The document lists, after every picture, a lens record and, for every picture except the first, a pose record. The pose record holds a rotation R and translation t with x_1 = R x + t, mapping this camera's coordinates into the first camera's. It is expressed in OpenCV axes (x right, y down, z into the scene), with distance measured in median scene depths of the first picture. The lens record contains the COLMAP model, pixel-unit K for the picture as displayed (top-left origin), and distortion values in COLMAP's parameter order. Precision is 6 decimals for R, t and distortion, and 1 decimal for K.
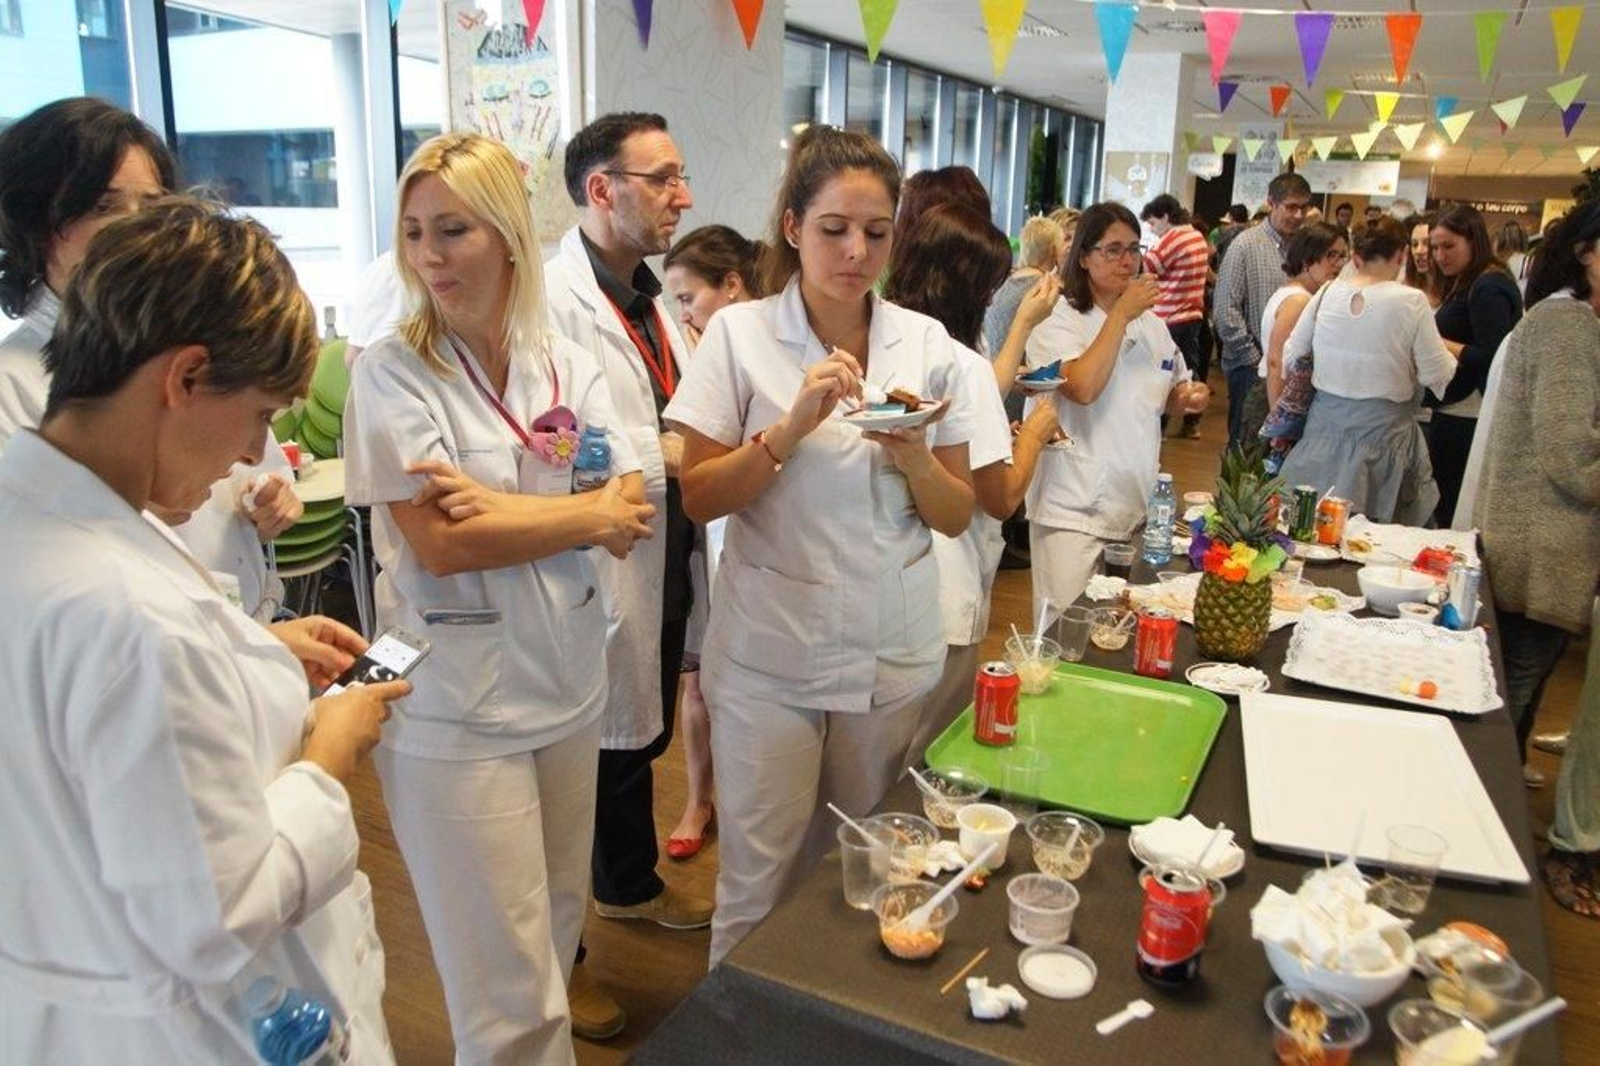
lens RADIAL K [[1267.8, 0, 811.1], [0, 1267.8, 543.2], [0, 0, 1]] dist [-0.100817, 0.086298]
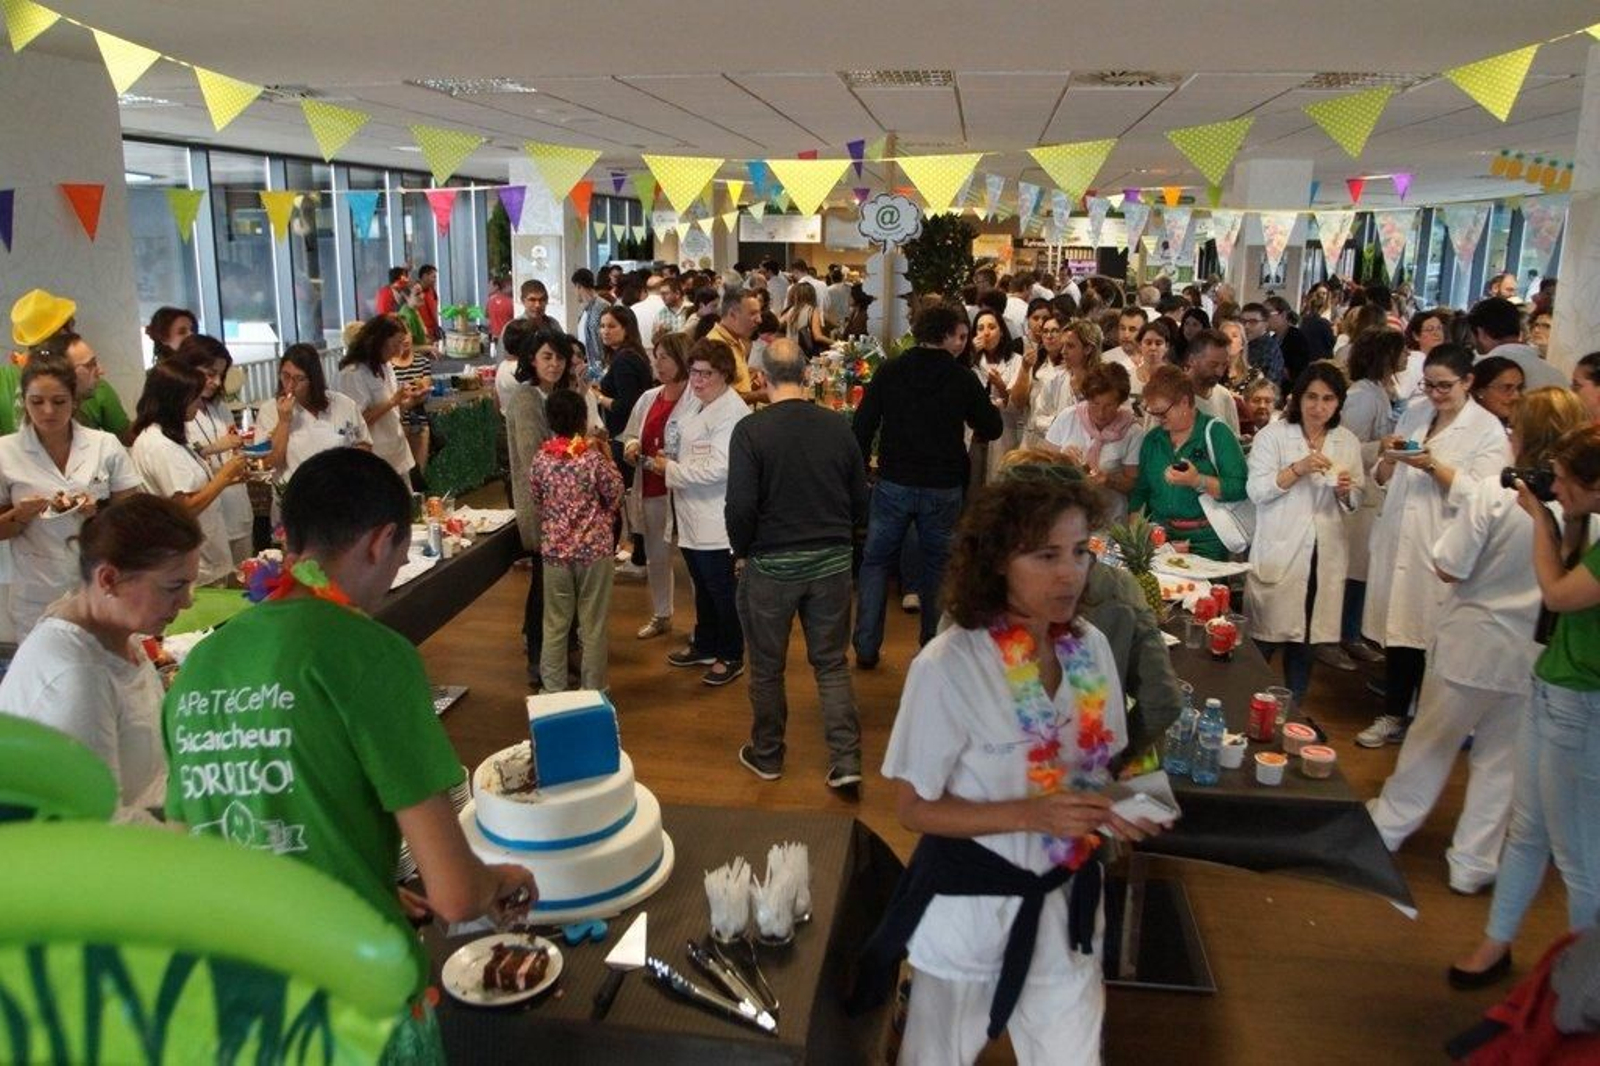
lens RADIAL K [[1216.5, 0, 789.1], [0, 1216.5, 536.2], [0, 0, 1]] dist [-0.093975, 0.052286]
pose [[0.942393, -0.097583, 0.319959, 0.280347], [0.105790, 0.994354, -0.008324, 0.073226], [-0.317340, 0.041692, 0.947395, -0.683127]]
